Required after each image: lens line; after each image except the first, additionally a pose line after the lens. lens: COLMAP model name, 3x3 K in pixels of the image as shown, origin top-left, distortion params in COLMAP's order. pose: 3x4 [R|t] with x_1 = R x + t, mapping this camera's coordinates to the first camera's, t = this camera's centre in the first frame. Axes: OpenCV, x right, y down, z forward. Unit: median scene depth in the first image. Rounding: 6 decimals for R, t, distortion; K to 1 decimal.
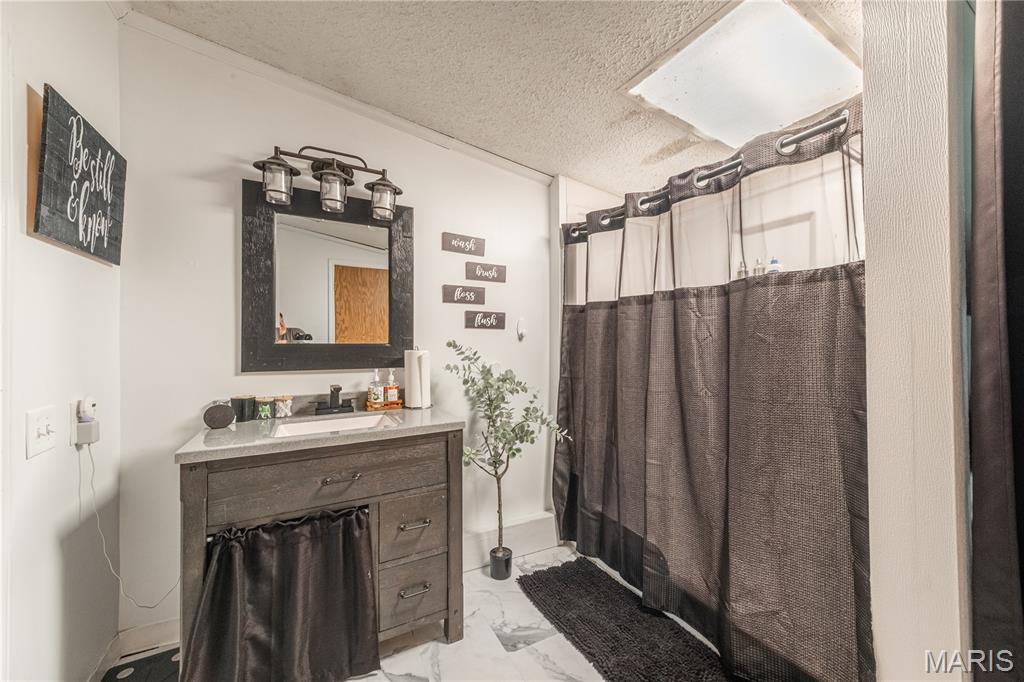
lens RADIAL K [[388.3, 0, 510.8], [0, 388.3, 338.4], [0, 0, 1]] dist [0.021478, -0.007719]
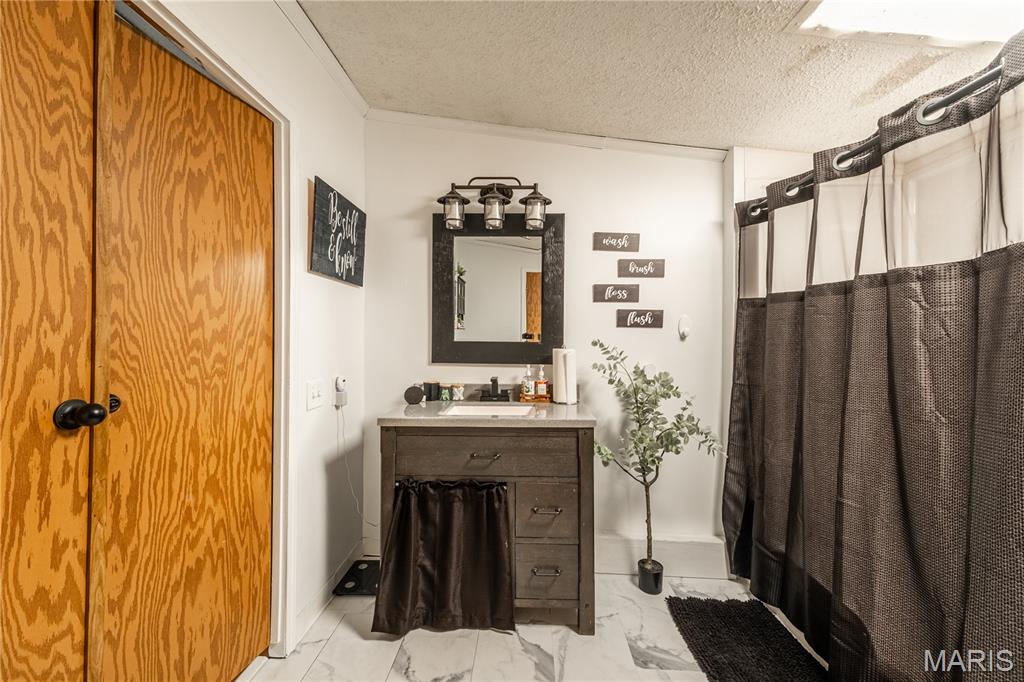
lens RADIAL K [[388.3, 0, 510.8], [0, 388.3, 338.4], [0, 0, 1]] dist [0.021478, -0.007719]
pose [[0.867409, 0.005278, -0.497569, 0.177496], [-0.004232, 0.999986, 0.003230, -0.000271], [0.497579, -0.000697, 0.867419, 0.016393]]
